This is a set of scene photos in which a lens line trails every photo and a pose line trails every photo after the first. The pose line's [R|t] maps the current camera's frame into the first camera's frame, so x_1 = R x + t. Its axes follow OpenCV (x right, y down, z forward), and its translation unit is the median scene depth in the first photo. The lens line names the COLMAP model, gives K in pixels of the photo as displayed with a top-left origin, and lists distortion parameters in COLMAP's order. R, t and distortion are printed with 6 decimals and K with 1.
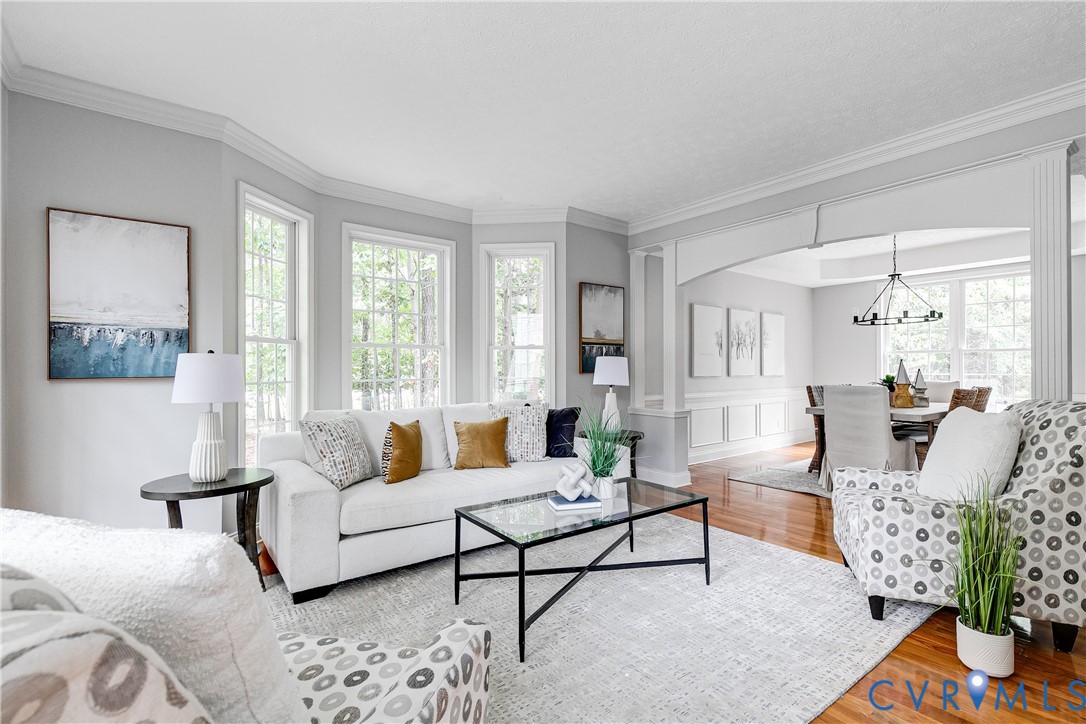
lens RADIAL K [[502.2, 0, 543.0], [0, 502.2, 362.0], [0, 0, 1]] dist [0.000731, 0.000000]
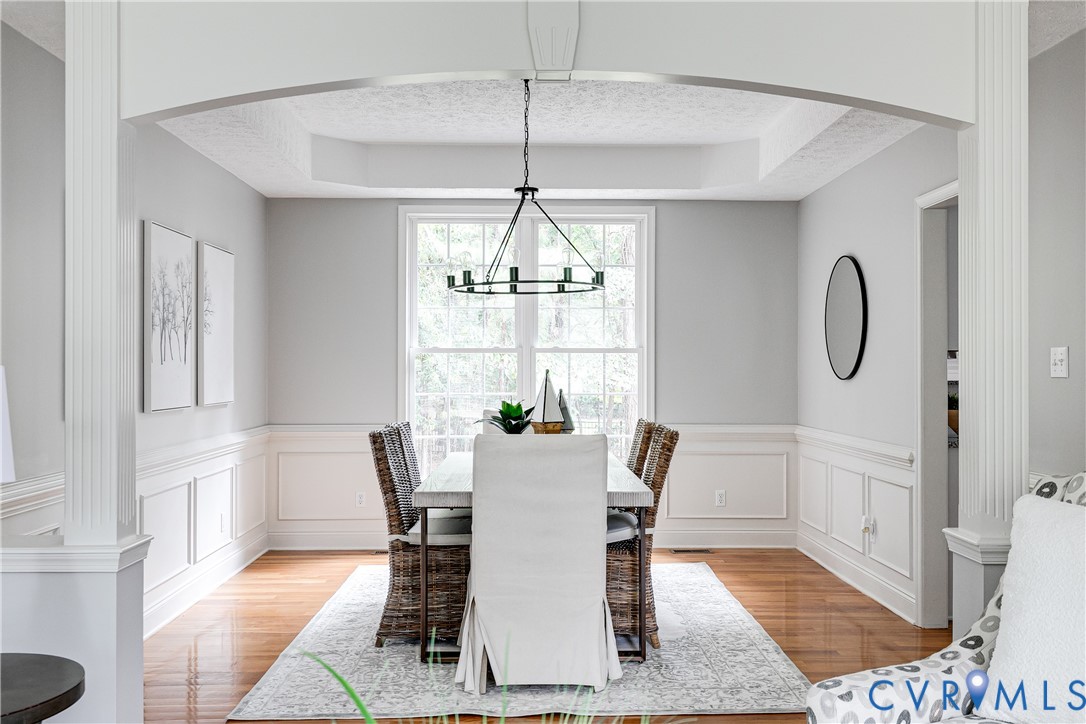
lens RADIAL K [[1048.8, 0, 543.0], [0, 1048.8, 362.0], [0, 0, 1]] dist [-0.004667, -0.000399]
pose [[0.589157, 0.005996, 0.807996, -0.073549], [-0.010679, 0.999943, 0.000366, -0.011225], [-0.807948, -0.008844, 0.589187, 0.370506]]
